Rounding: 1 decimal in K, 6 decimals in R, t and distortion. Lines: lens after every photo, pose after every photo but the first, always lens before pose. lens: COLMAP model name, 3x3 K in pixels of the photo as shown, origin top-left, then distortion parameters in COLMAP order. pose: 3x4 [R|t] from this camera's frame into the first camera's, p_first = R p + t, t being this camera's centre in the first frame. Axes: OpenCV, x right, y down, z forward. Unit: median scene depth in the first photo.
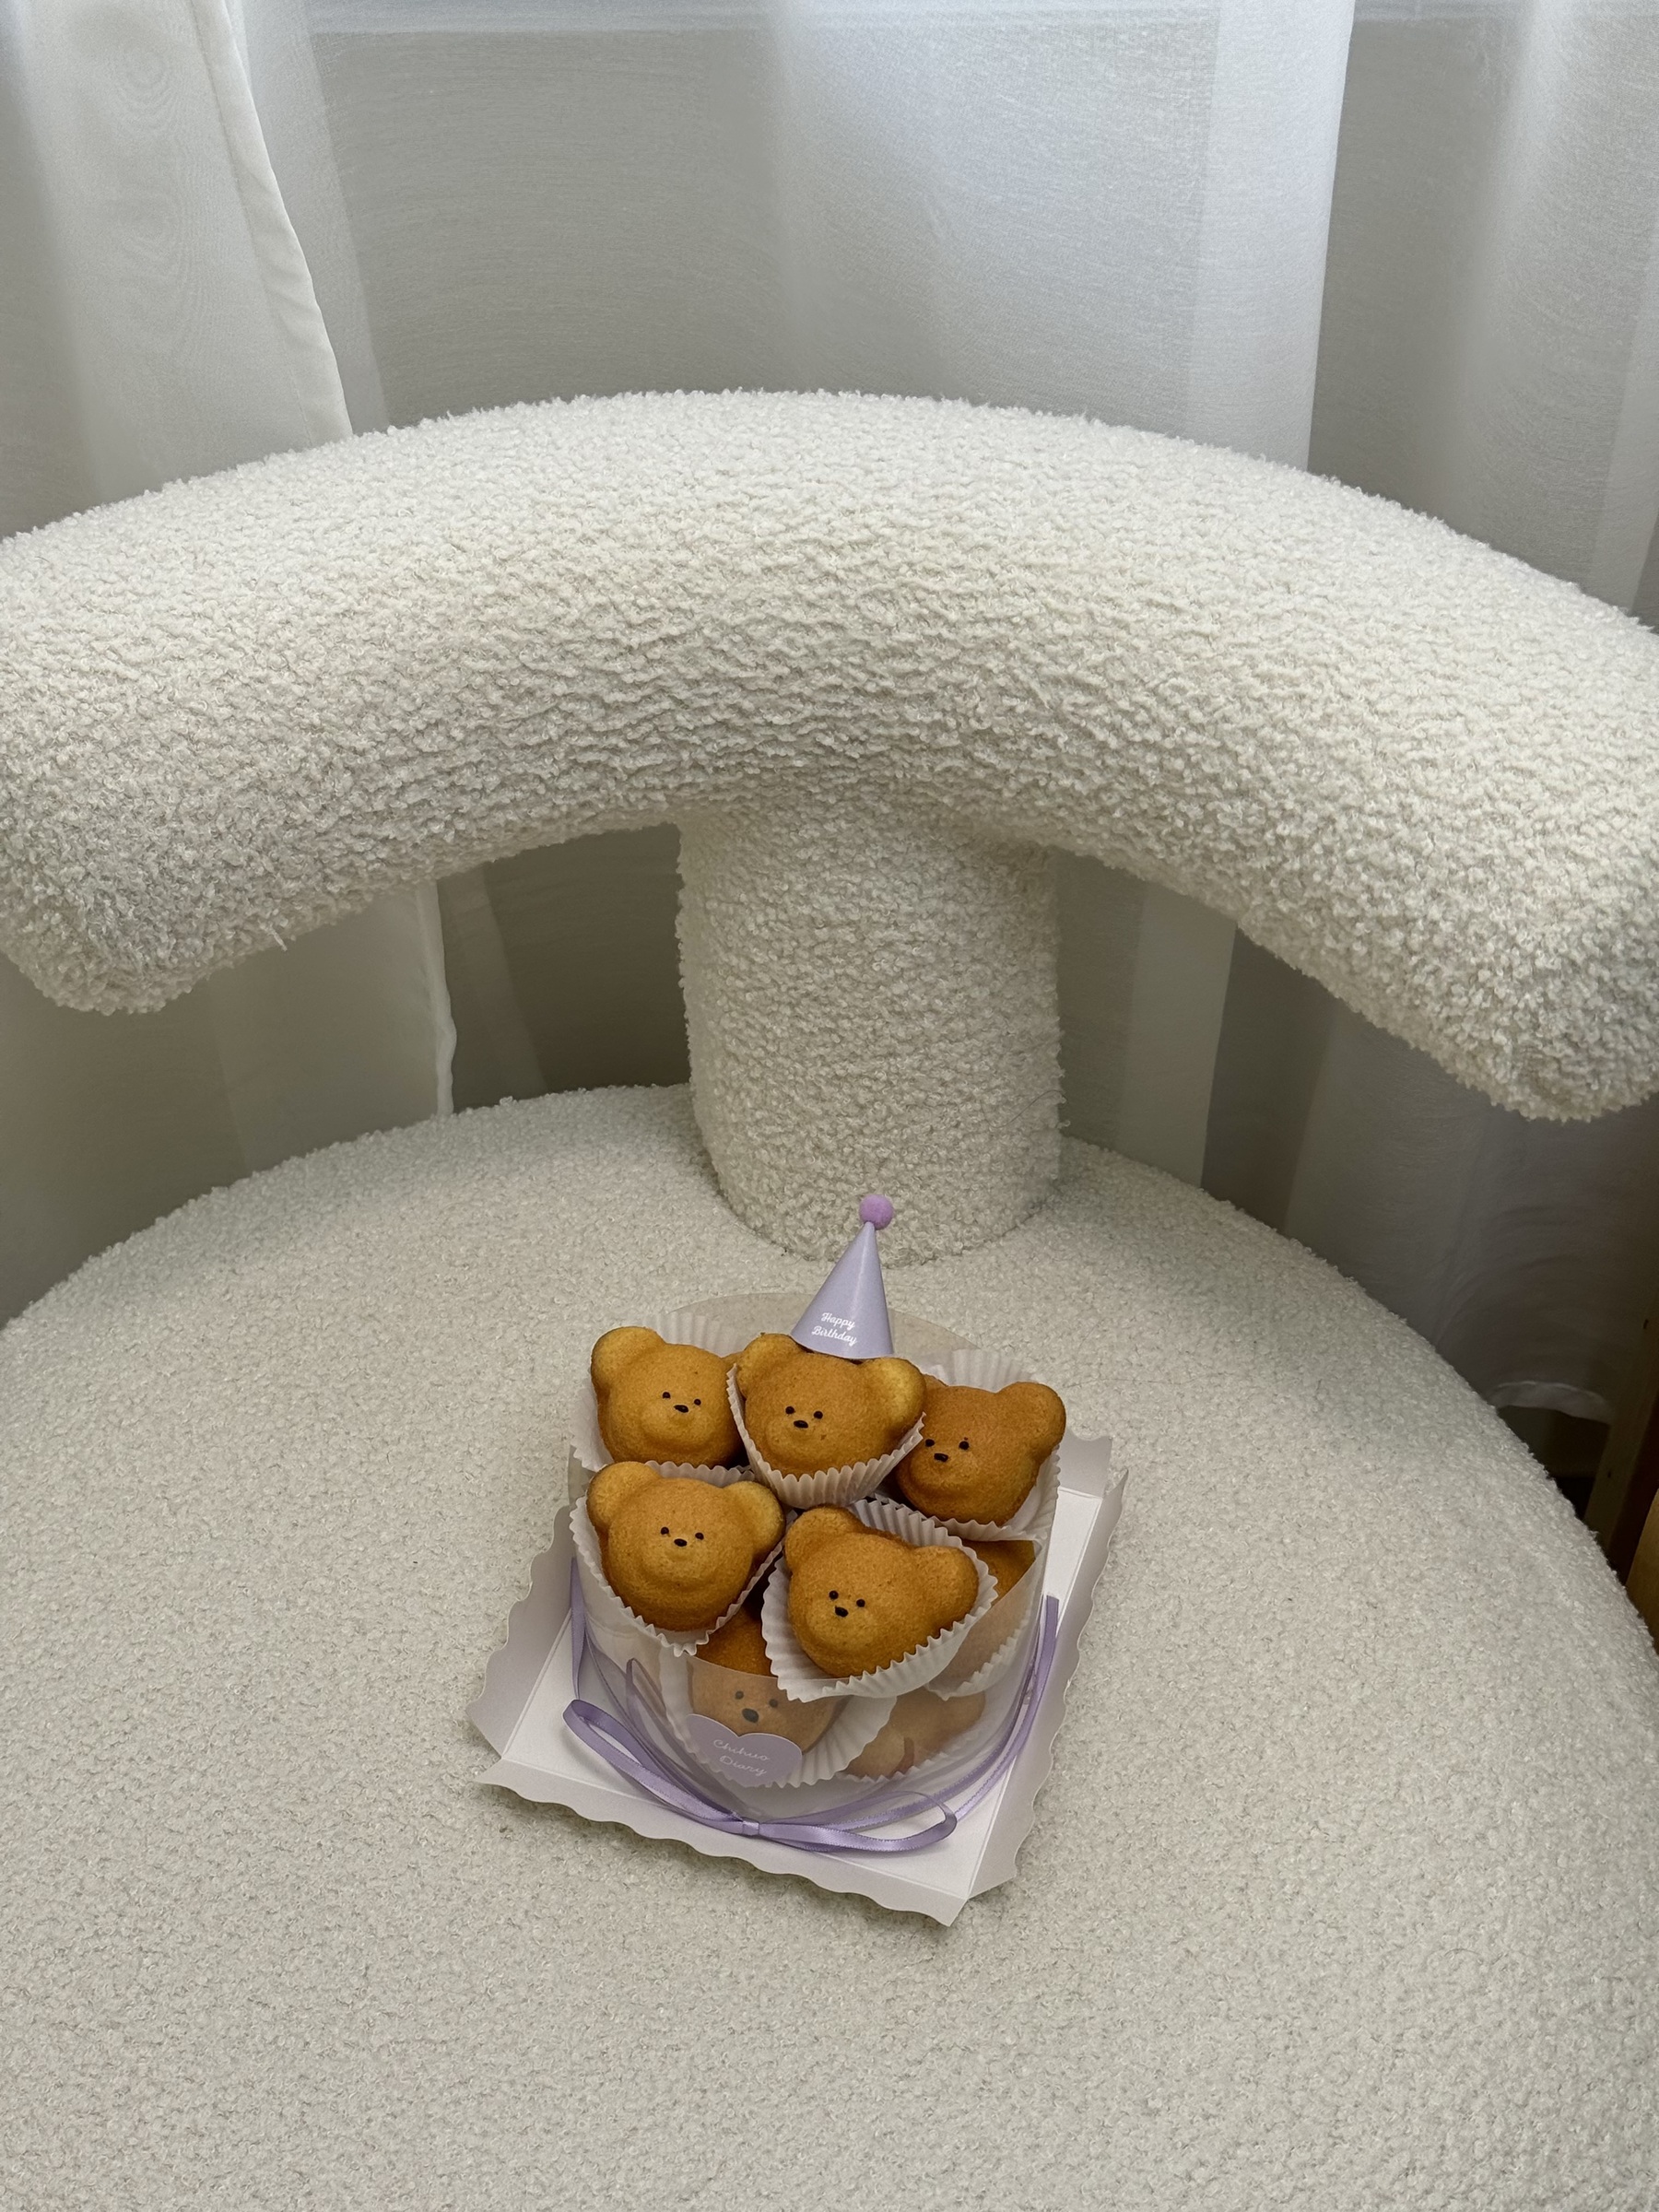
lens RADIAL K [[3178.0, 0, 805.5], [0, 3178.0, 1135.3], [0, 0, 1]] dist [0.131044, 0.000000]
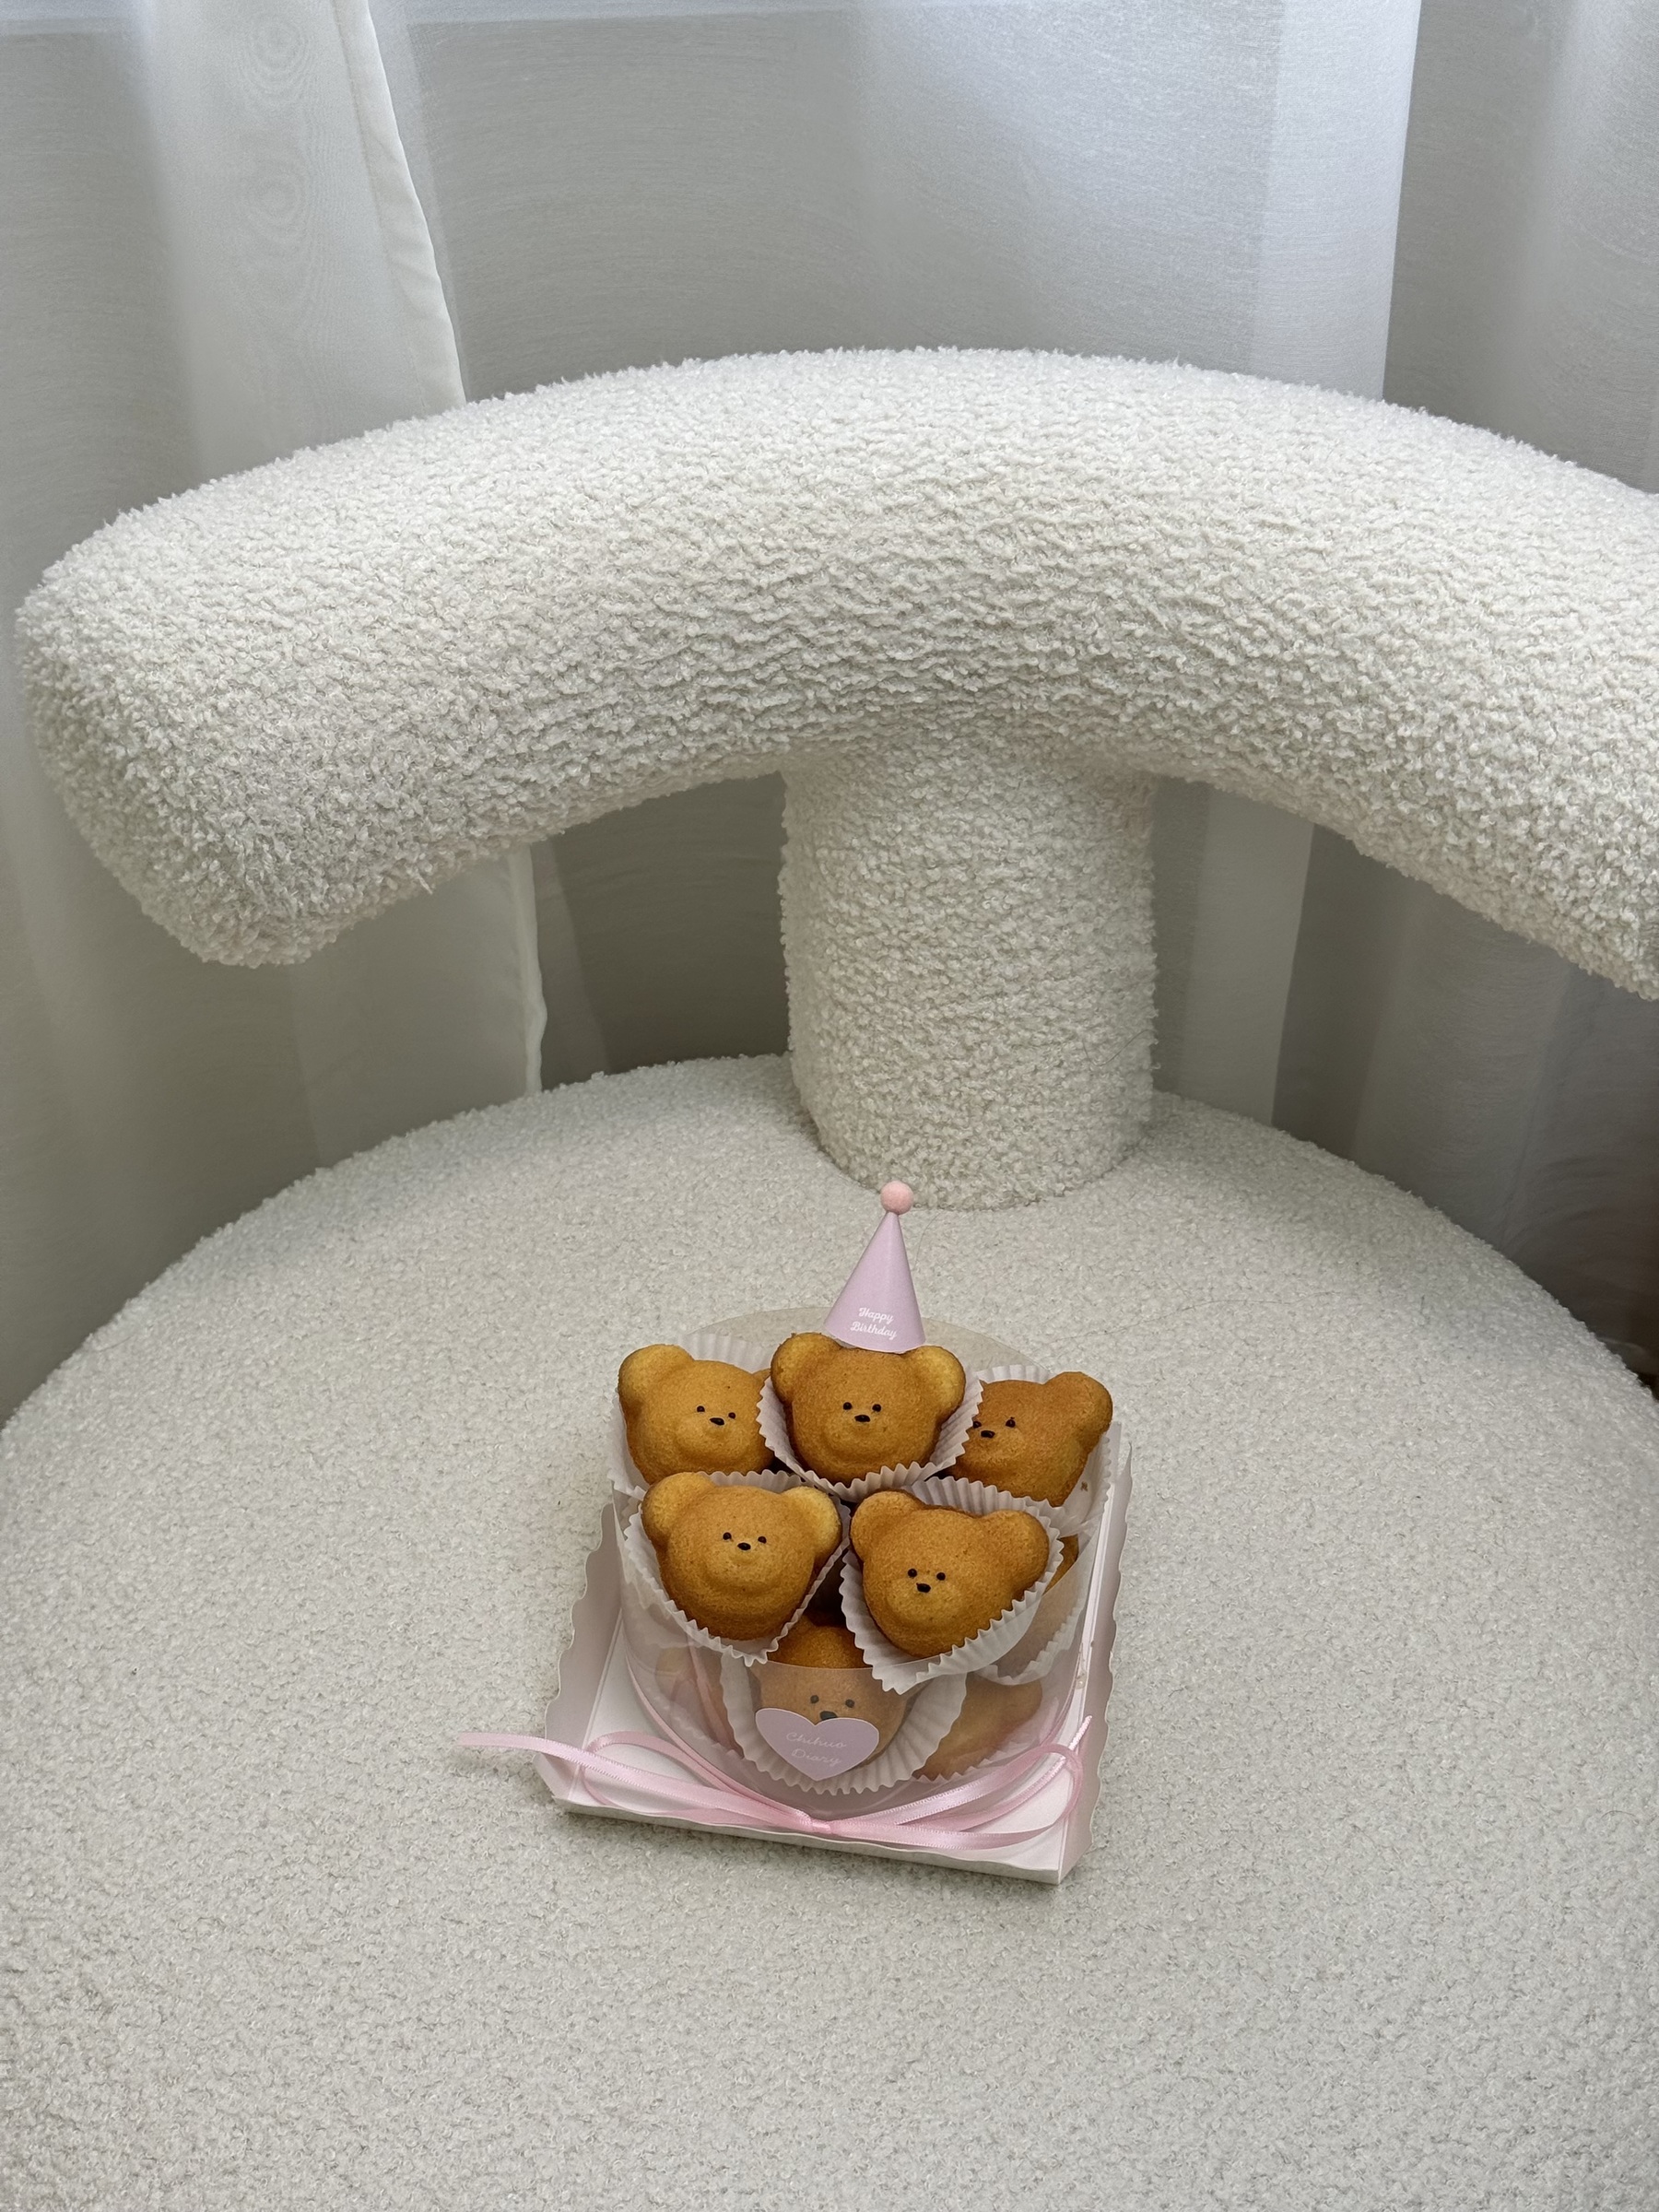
lens RADIAL K [[3178.0, 0, 849.1], [0, 3178.0, 1119.7], [0, 0, 1]] dist [0.131044, 0.000000]
pose [[0.998114, -0.039140, 0.047290, -0.081573], [0.041074, 0.998329, -0.040638, 0.062674], [-0.045621, 0.042504, 0.998054, -0.027685]]
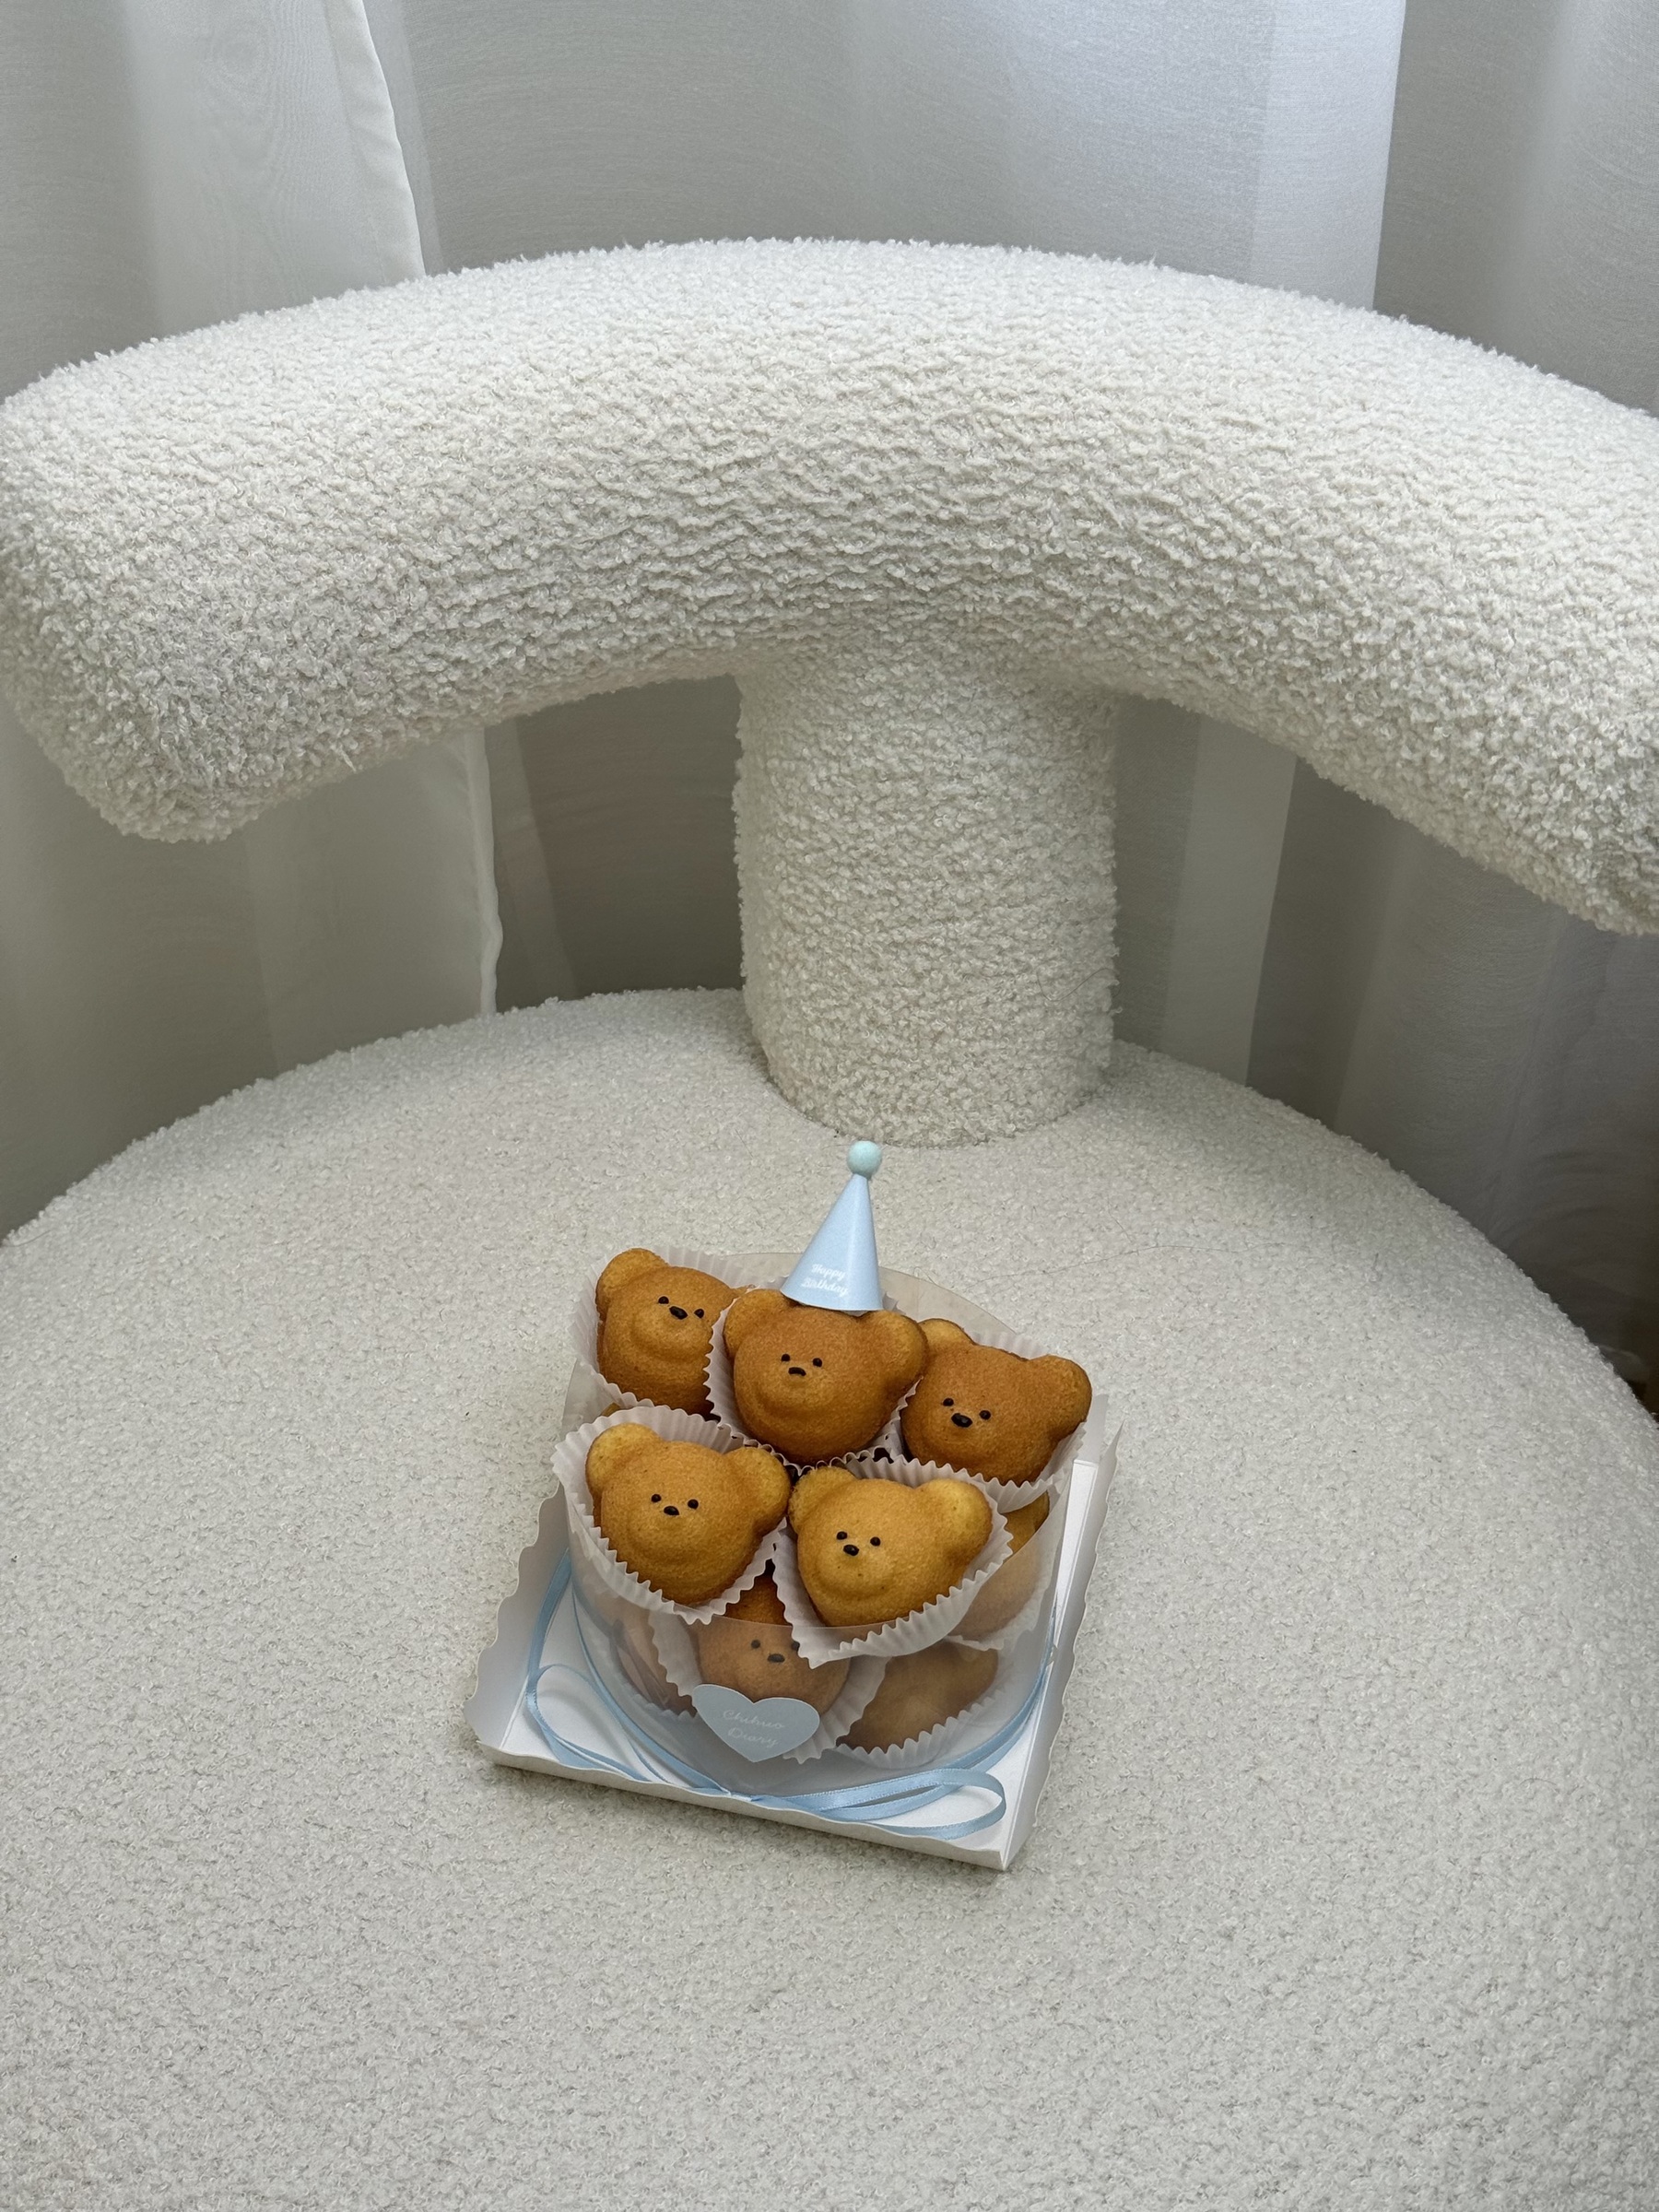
lens RADIAL K [[3178.0, 0, 817.5], [0, 3178.0, 1109.0], [0, 0, 1]] dist [0.131044, 0.000000]
pose [[0.999863, 0.008765, 0.014075, -0.032001], [-0.007877, 0.998046, -0.061992, 0.109831], [-0.014591, 0.061873, 0.997977, 0.007879]]
